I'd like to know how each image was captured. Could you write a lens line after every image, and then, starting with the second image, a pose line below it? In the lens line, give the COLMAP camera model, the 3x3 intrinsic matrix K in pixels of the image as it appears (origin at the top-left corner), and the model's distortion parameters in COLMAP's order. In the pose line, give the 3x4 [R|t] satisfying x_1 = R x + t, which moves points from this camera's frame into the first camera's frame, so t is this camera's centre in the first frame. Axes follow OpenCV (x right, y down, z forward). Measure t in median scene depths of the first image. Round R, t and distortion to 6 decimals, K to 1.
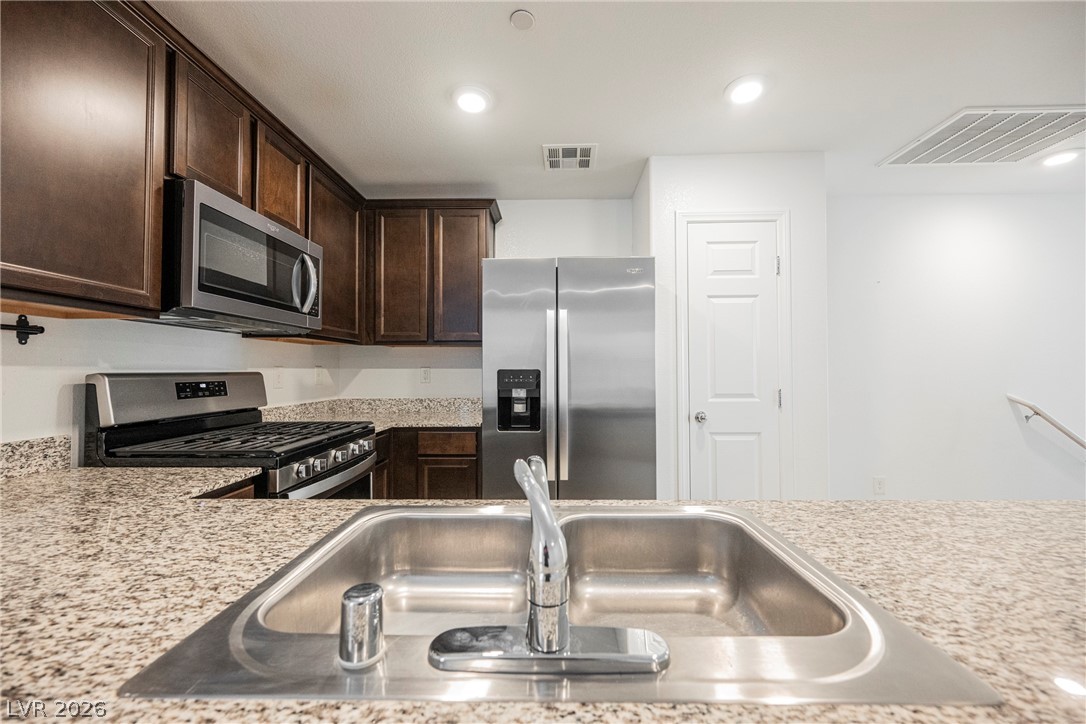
lens RADIAL K [[423.1, 0, 545.6], [0, 423.1, 364.9], [0, 0, 1]] dist [0.000938, -0.000391]
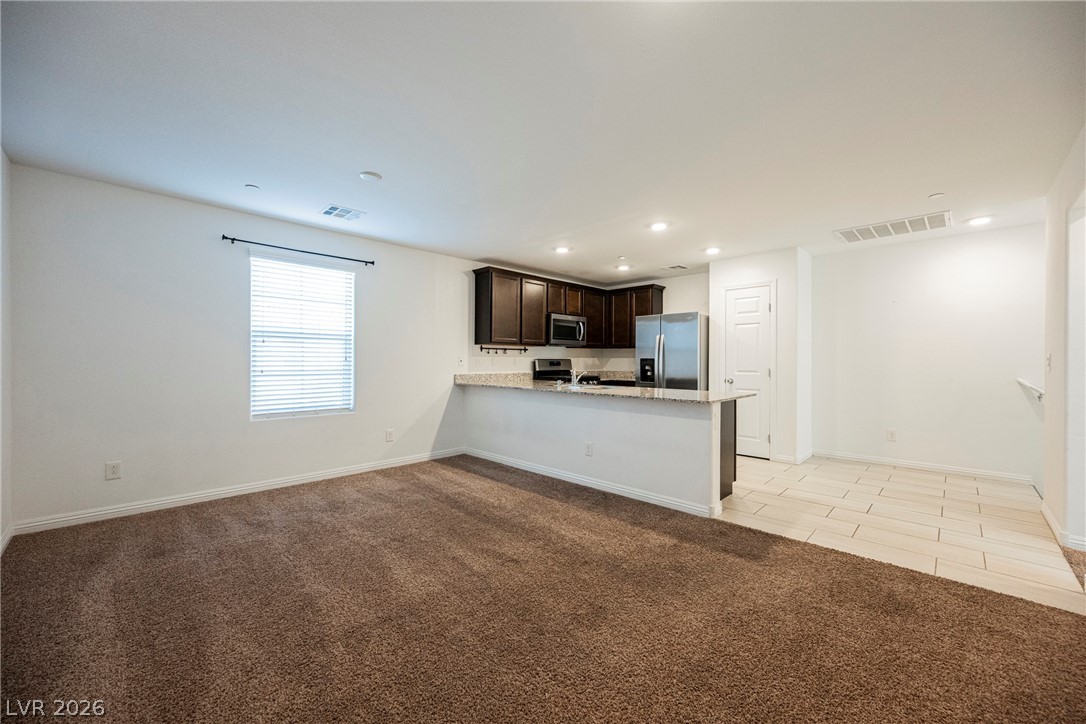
lens RADIAL K [[423.1, 0, 544.0], [0, 423.1, 362.6], [0, 0, 1]] dist [0.000938, -0.000391]
pose [[0.726930, 0.009521, -0.686645, 1.301644], [0.003618, 0.999837, 0.017694, -0.012690], [0.686702, -0.015347, 0.726777, -1.373709]]
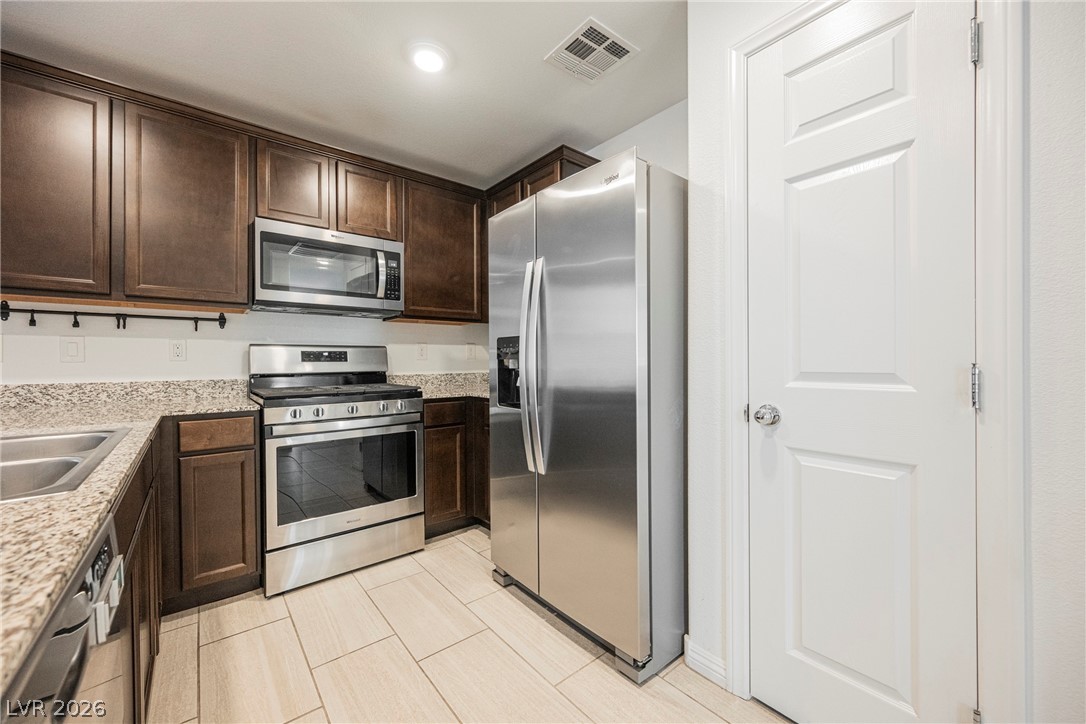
lens RADIAL K [[423.1, 0, 544.0], [0, 423.1, 362.7], [0, 0, 1]] dist [0.000938, -0.000391]
pose [[0.650503, 0.005967, -0.759480, 0.660051], [0.011661, 0.999773, 0.017843, 0.050658], [0.759414, -0.020463, 0.650285, 0.499933]]
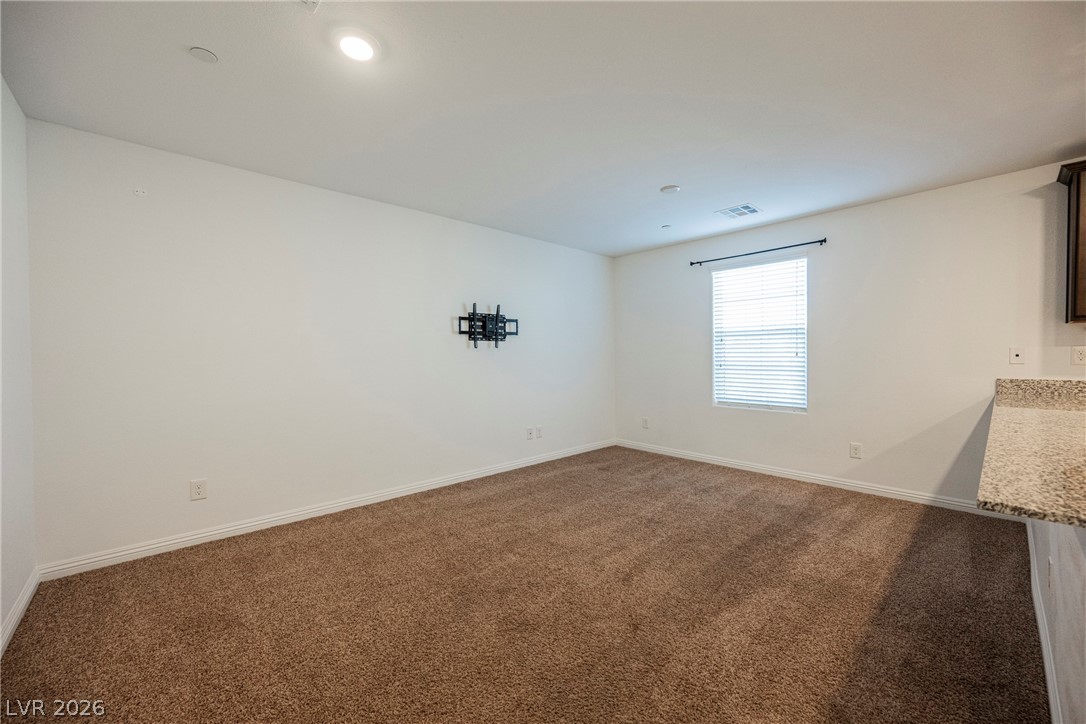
lens RADIAL K [[423.1, 0, 543.3], [0, 423.1, 361.1], [0, 0, 1]] dist [0.000938, -0.000391]
pose [[-0.723378, 0.021873, -0.690106, 1.328585], [0.023532, 0.999698, 0.007020, -0.007164], [0.690051, -0.011162, -0.723675, 0.007889]]
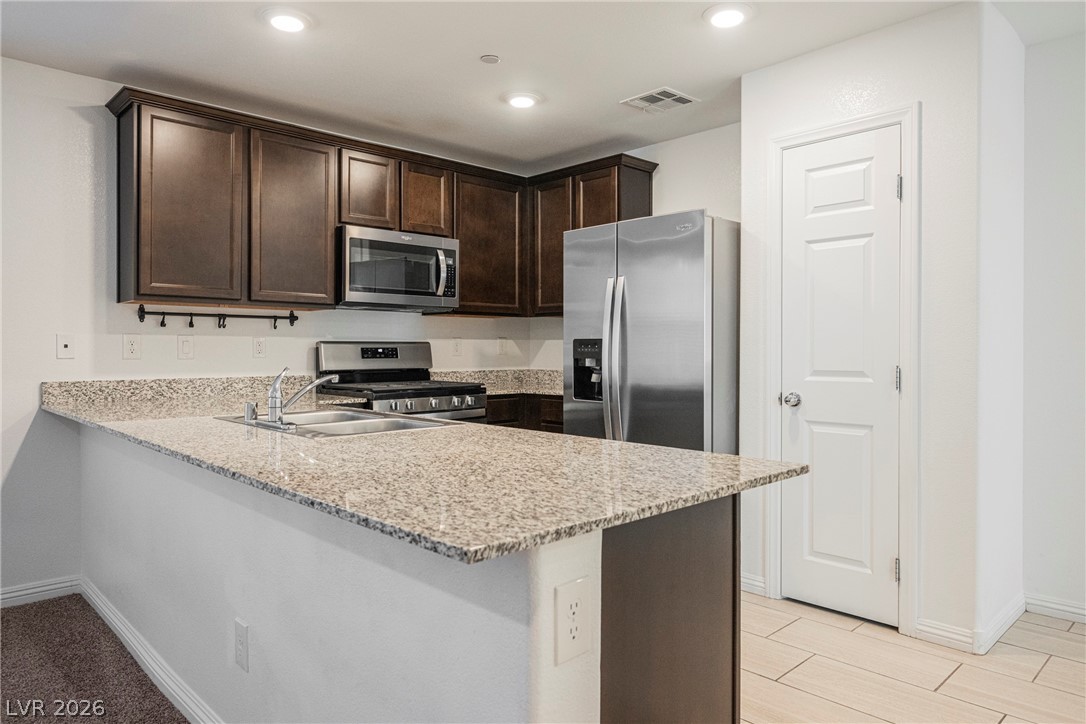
lens RADIAL K [[704.3, 0, 542.9], [0, 704.3, 359.8], [0, 0, 1]] dist [-0.008014, 0.003634]
pose [[0.704140, 0.015821, -0.709885, 1.078271], [0.005716, 0.999593, 0.027947, 0.013199], [0.710039, -0.023736, 0.703763, -0.261937]]
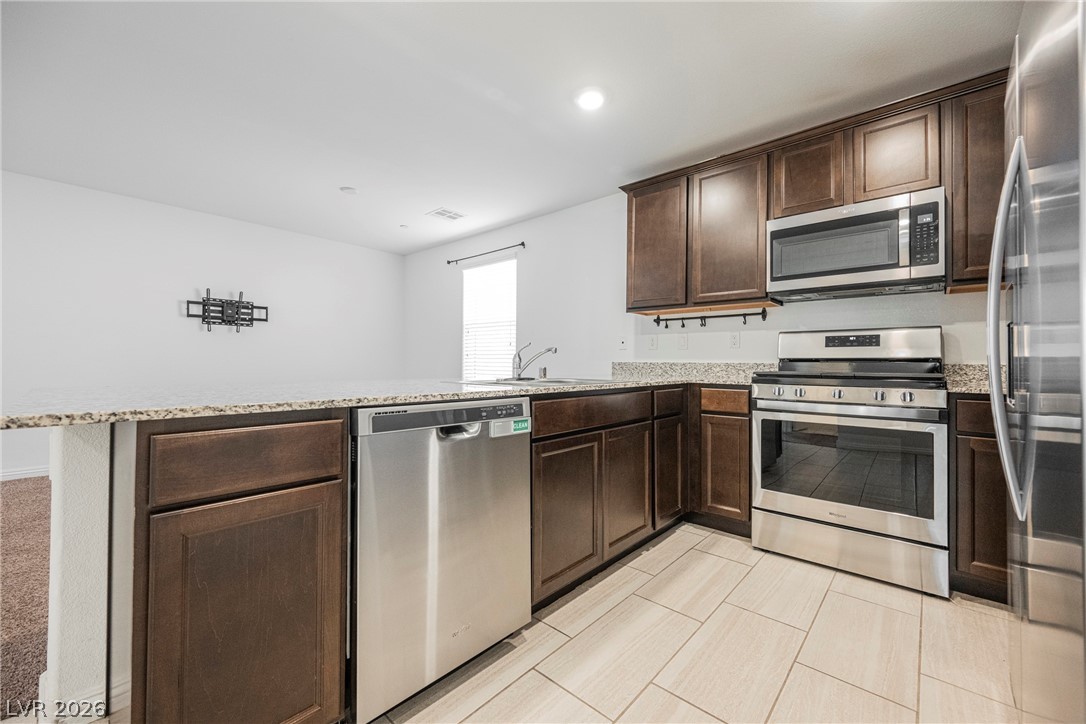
lens RADIAL K [[423.1, 0, 546.4], [0, 423.1, 359.4], [0, 0, 1]] dist [0.000938, -0.000391]
pose [[-0.646437, -0.006393, -0.762940, 0.727245], [0.005230, 0.999904, -0.012810, 0.105995], [0.762949, -0.012271, -0.646342, 0.916446]]
